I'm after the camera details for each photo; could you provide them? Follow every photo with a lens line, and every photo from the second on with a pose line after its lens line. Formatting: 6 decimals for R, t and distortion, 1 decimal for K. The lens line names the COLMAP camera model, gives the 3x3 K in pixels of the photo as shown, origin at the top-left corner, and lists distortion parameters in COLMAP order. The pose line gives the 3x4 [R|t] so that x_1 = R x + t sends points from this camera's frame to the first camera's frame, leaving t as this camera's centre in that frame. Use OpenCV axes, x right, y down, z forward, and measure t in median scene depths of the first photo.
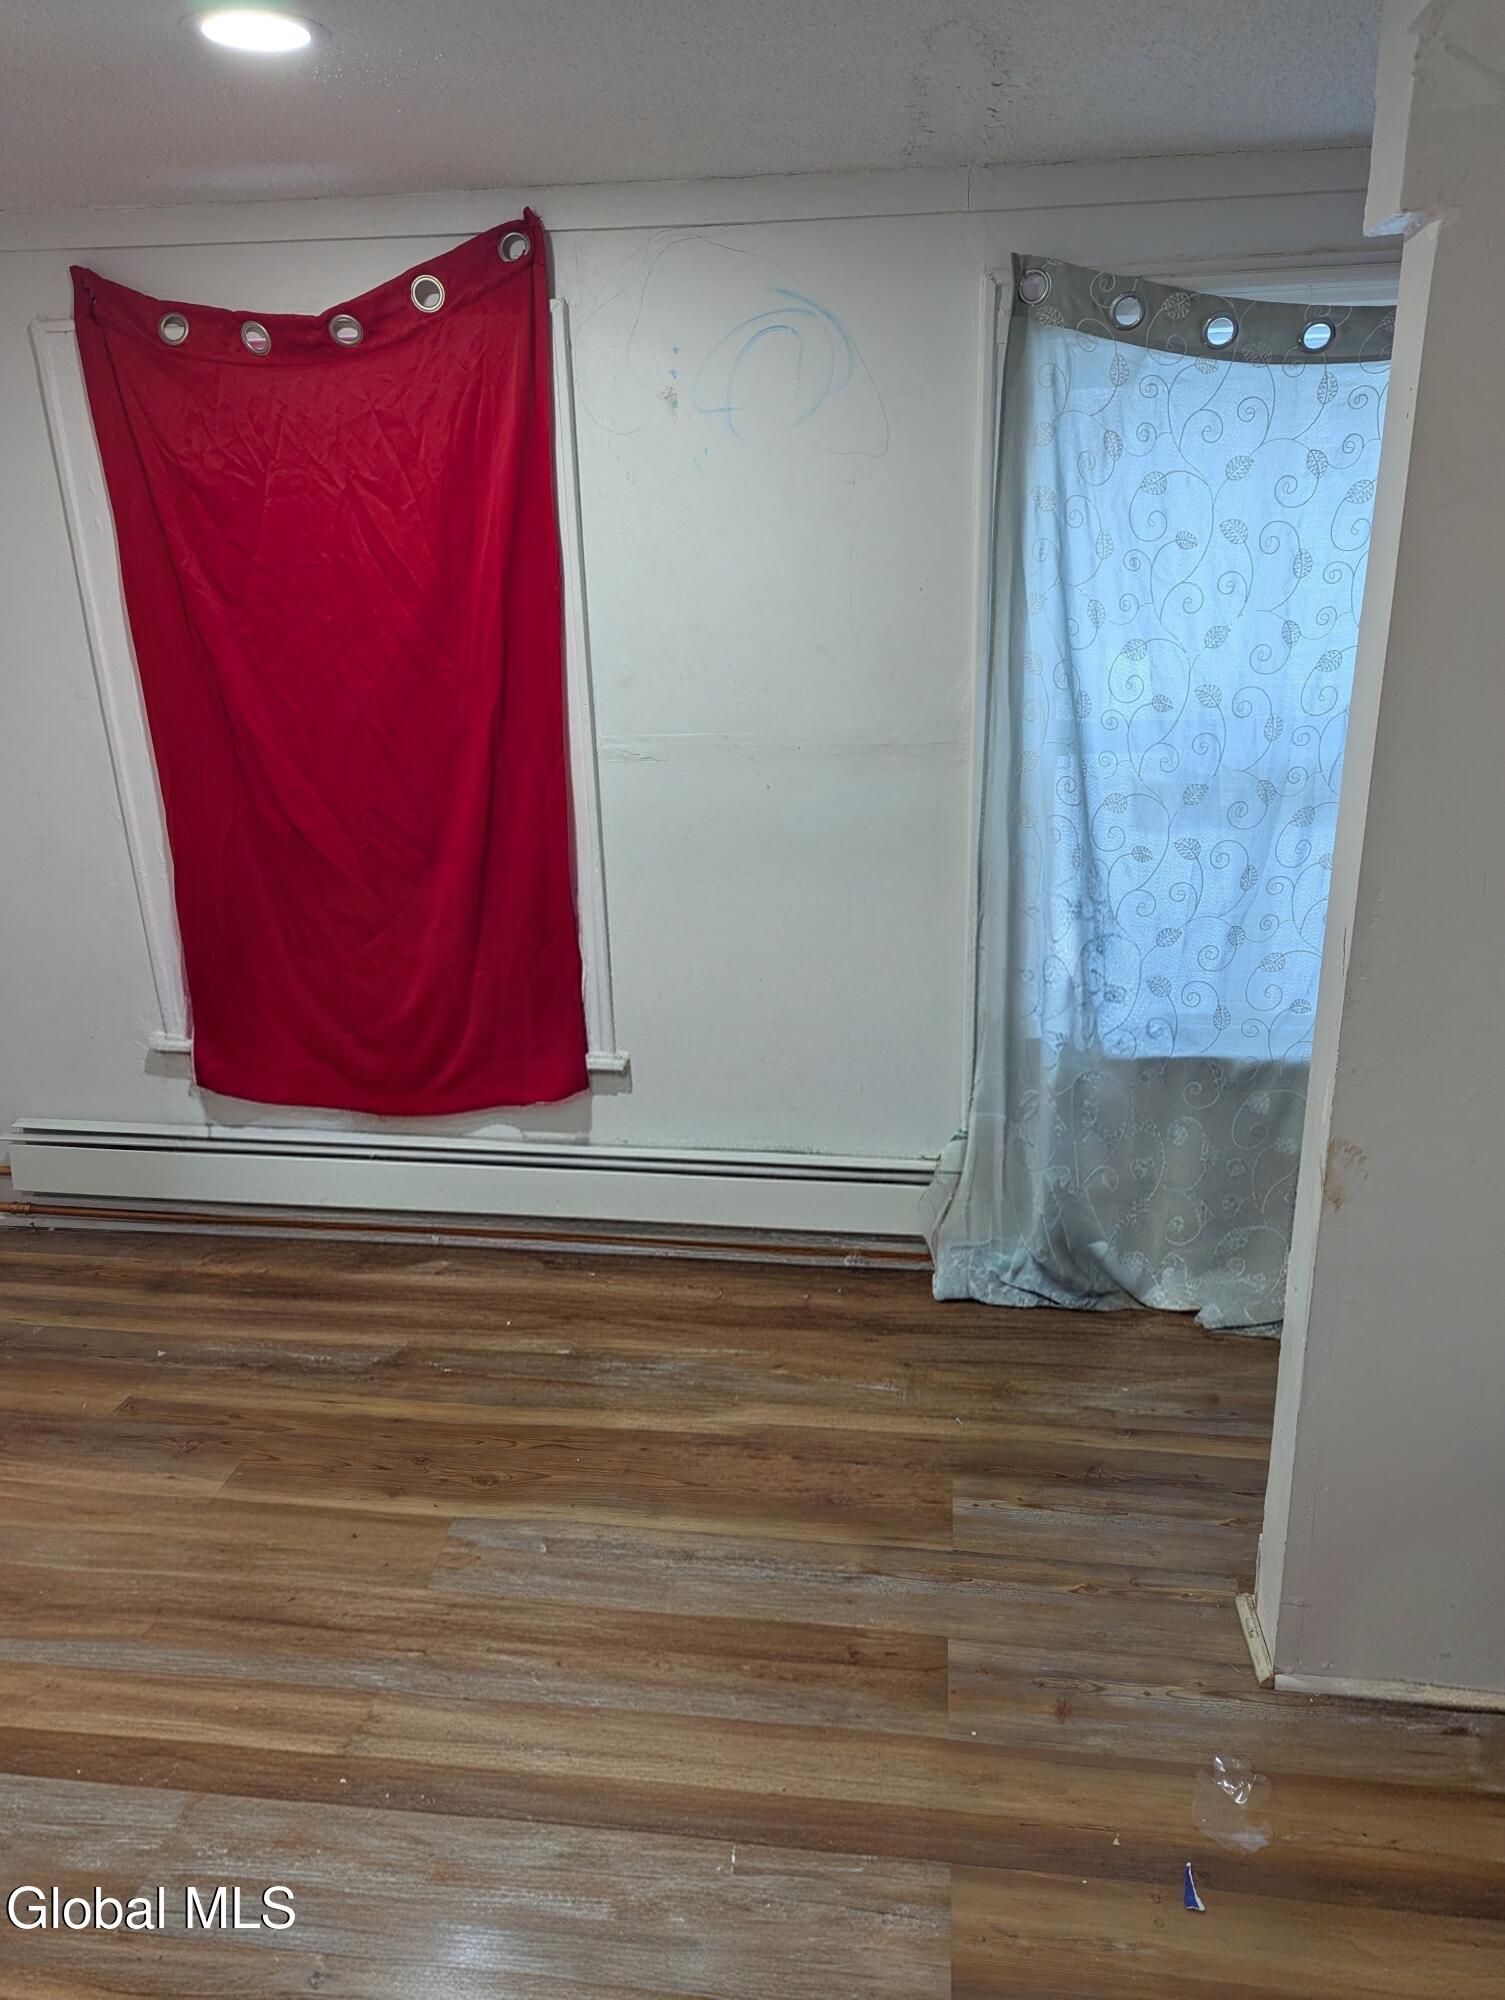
lens RADIAL K [[1402.1, 0, 754.7], [0, 1402.1, 1001.2], [0, 0, 1]] dist [0.062711, -0.052188]
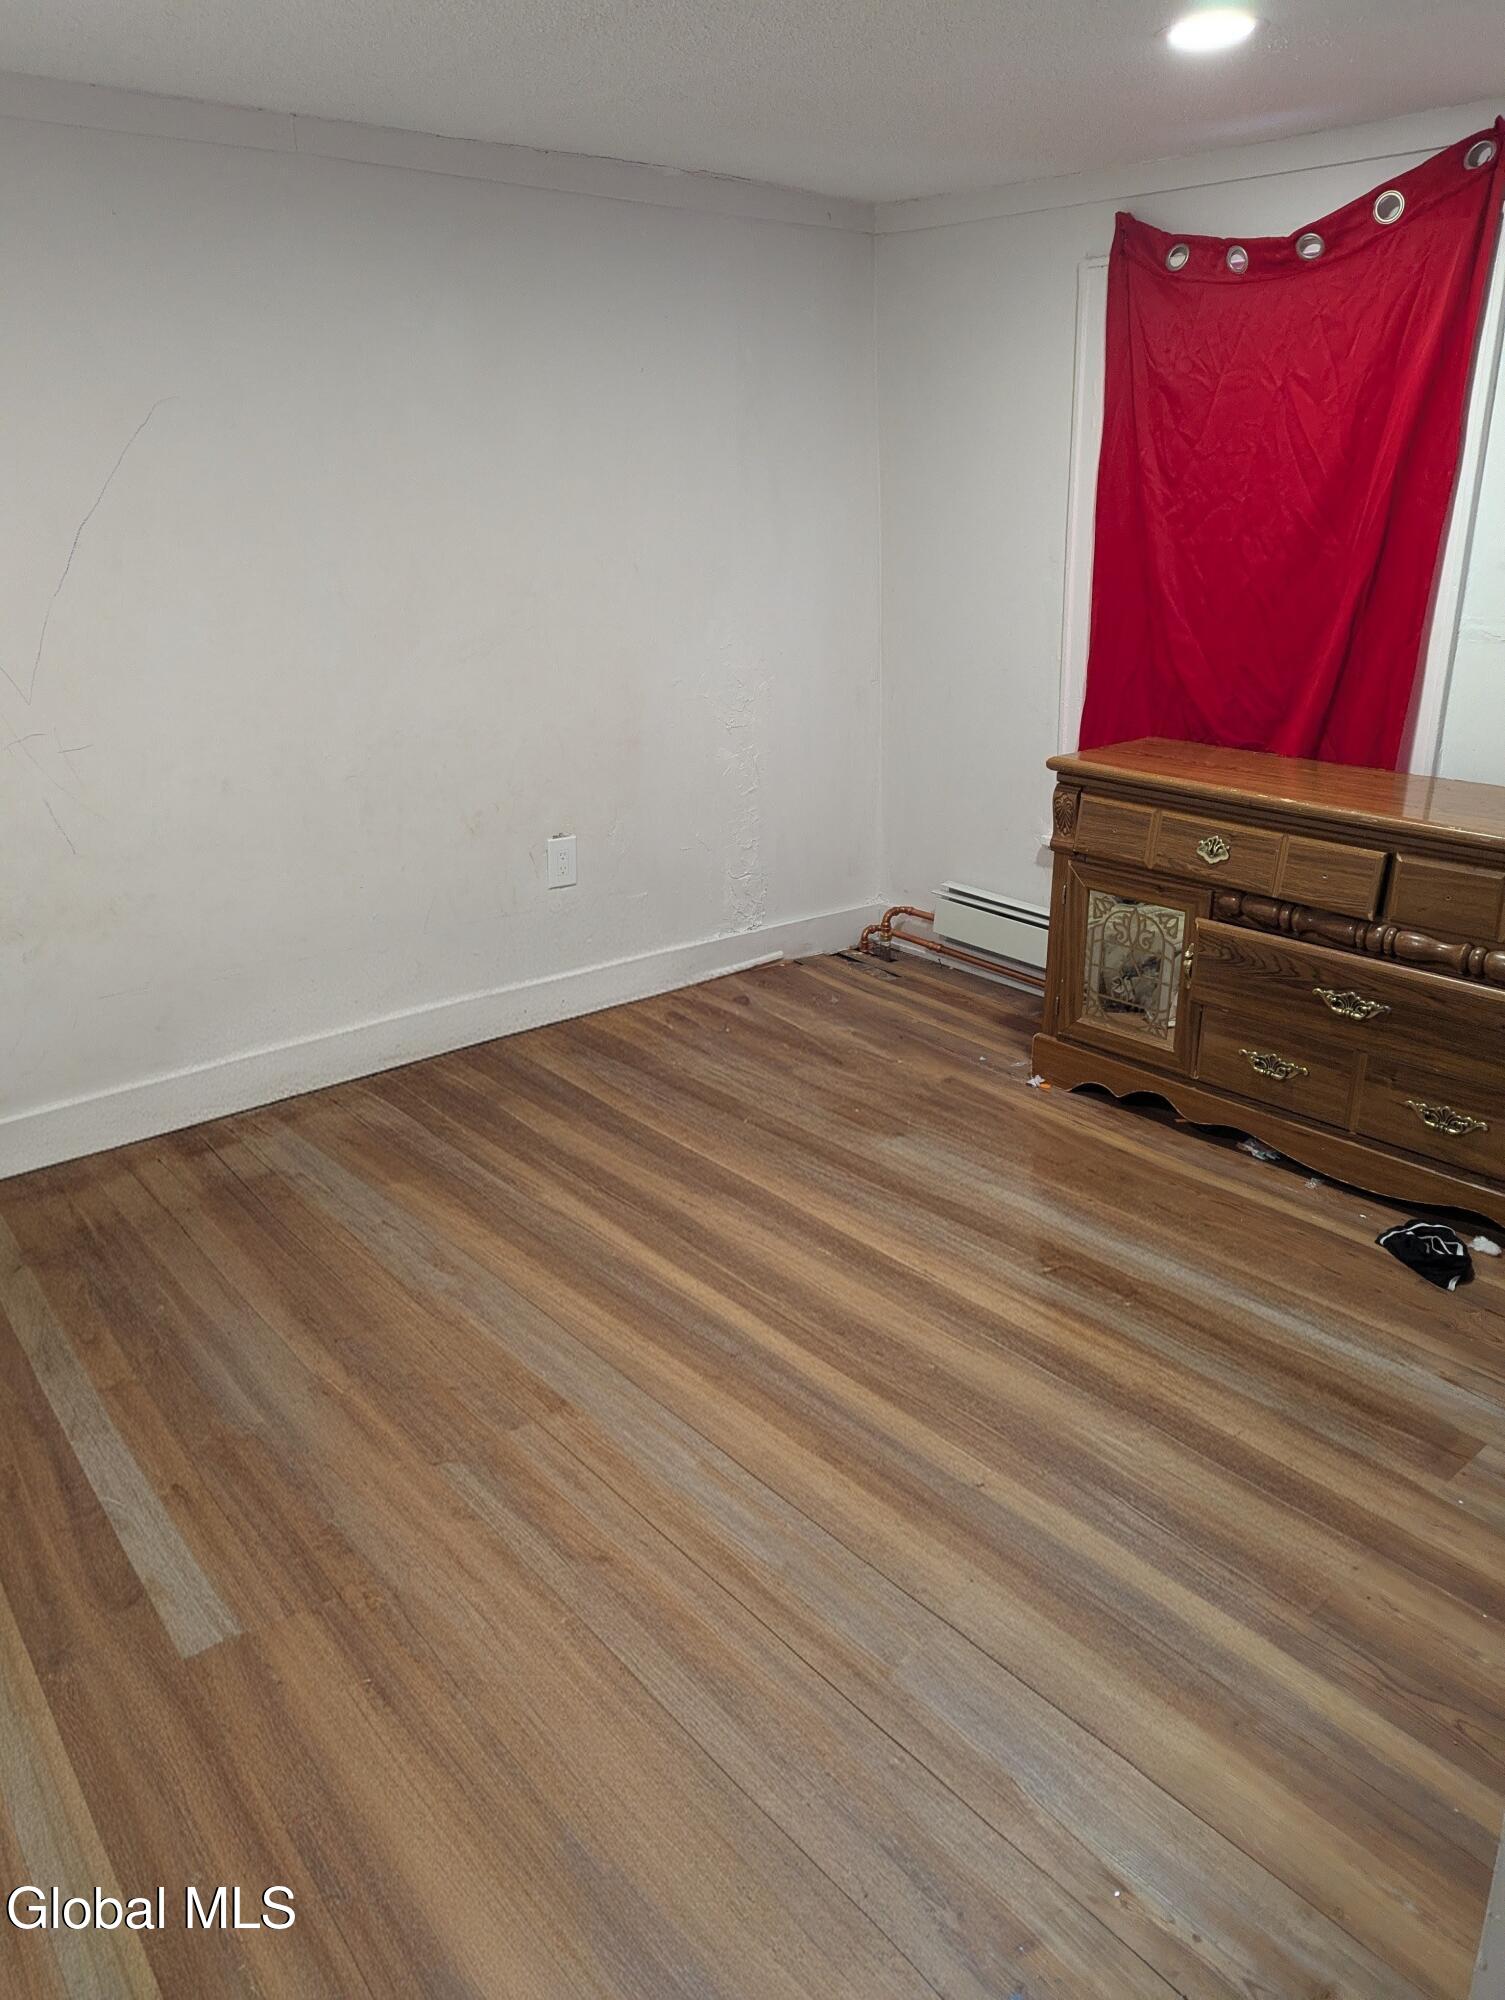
lens RADIAL K [[1402.1, 0, 753.1], [0, 1402.1, 998.9], [0, 0, 1]] dist [0.062711, -0.052188]
pose [[0.750257, 0.245375, -0.613927, 0.234175], [-0.203166, 0.969214, 0.139096, 0.055783], [0.629157, 0.020371, 0.777011, -0.181242]]
